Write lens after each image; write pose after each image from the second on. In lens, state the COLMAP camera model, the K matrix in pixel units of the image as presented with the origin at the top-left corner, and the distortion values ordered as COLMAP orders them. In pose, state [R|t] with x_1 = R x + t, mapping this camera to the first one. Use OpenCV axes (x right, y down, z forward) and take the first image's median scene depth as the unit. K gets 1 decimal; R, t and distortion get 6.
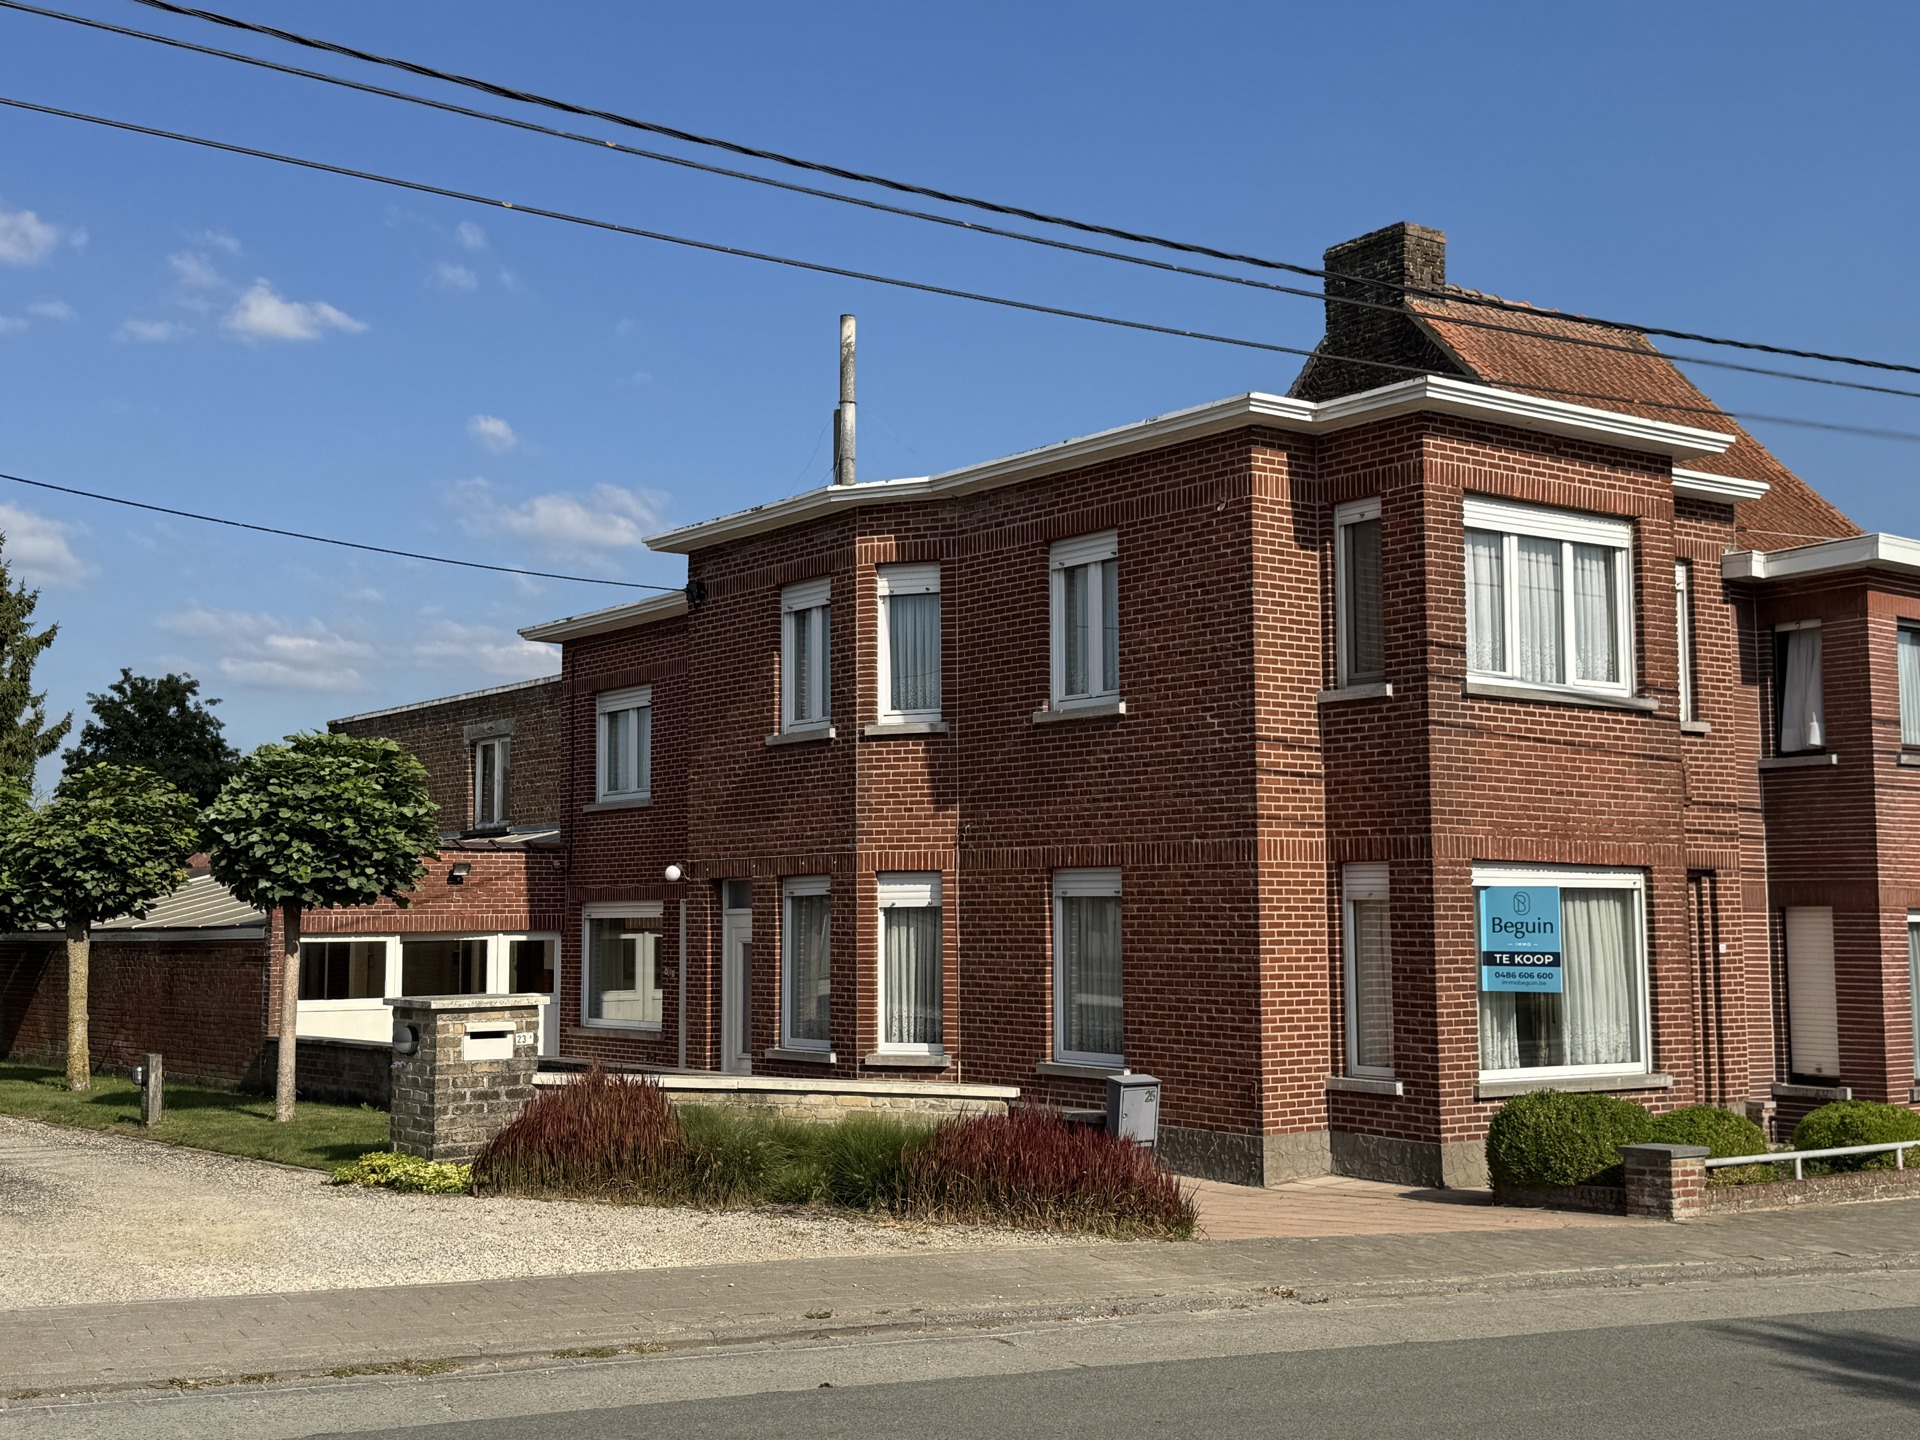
lens RADIAL K [[2265.9, 0, 959.8], [0, 2265.9, 780.3], [0, 0, 1]] dist [0.064703, 0.656140]
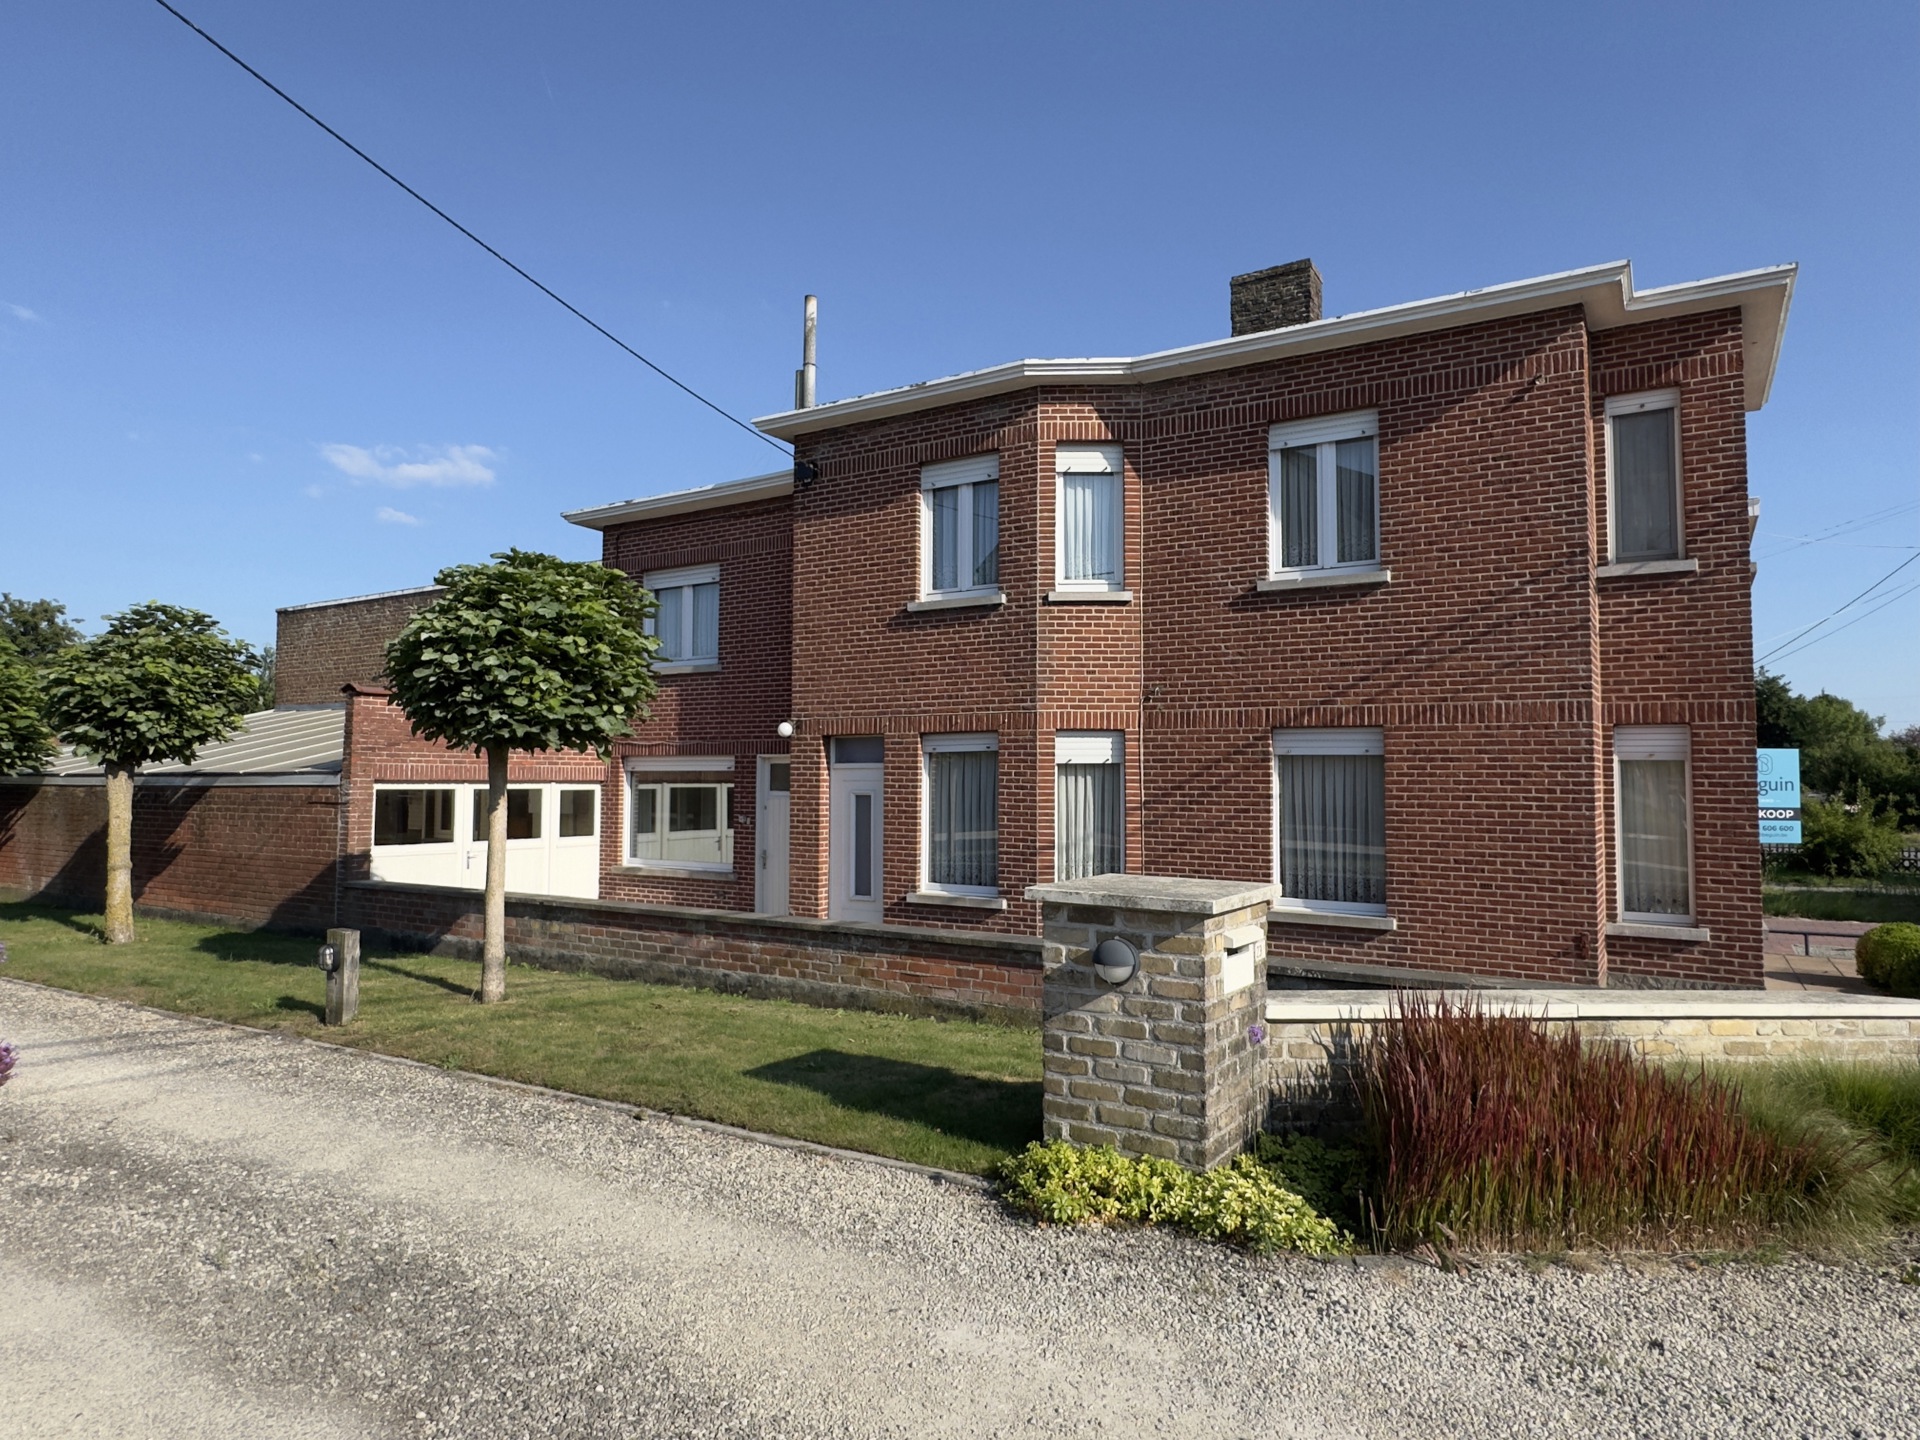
lens RADIAL K [[1135.4, 0, 958.6], [0, 1135.4, 751.7], [0, 0, 1]] dist [-0.008716, 0.022013]
pose [[0.931204, 0.019144, 0.363996, -0.247123], [-0.032254, 0.999030, 0.029971, 0.032706], [-0.363069, -0.039649, 0.930918, 0.470140]]
